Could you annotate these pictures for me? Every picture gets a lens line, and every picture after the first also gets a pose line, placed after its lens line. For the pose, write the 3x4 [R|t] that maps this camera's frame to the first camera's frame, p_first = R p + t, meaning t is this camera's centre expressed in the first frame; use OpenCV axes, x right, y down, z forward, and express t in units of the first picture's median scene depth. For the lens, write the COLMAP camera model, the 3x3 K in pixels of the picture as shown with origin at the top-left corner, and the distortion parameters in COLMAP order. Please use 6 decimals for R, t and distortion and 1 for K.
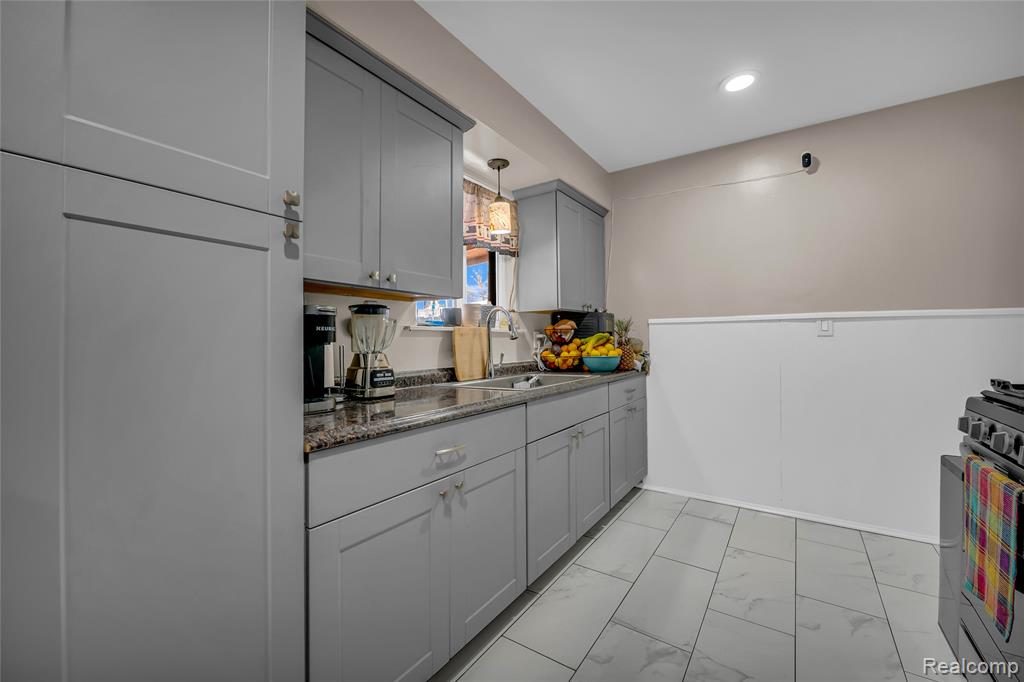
lens RADIAL K [[415.9, 0, 508.9], [0, 415.9, 338.4], [0, 0, 1]] dist [-0.006968, -0.001289]
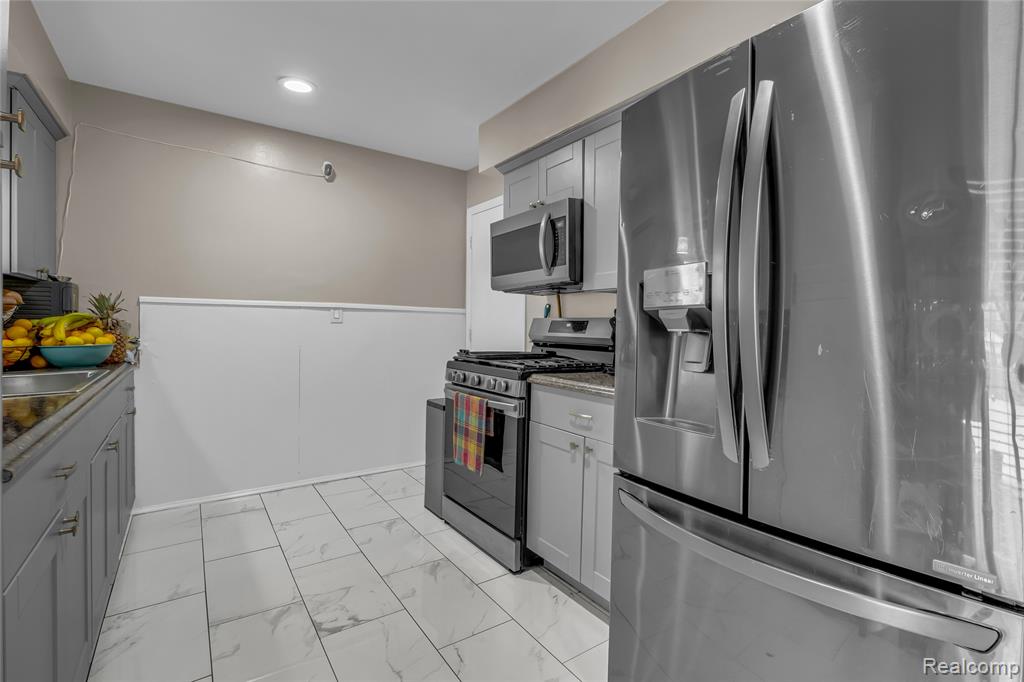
lens RADIAL K [[509.2, 0, 548.0], [0, 509.2, 329.8], [0, 0, 1]] dist [0.001113, -0.002774]
pose [[0.332075, 0.003404, 0.943247, -0.377478], [-0.019349, 0.999808, 0.003204, -0.001645], [-0.943055, -0.019315, 0.332077, -0.051976]]
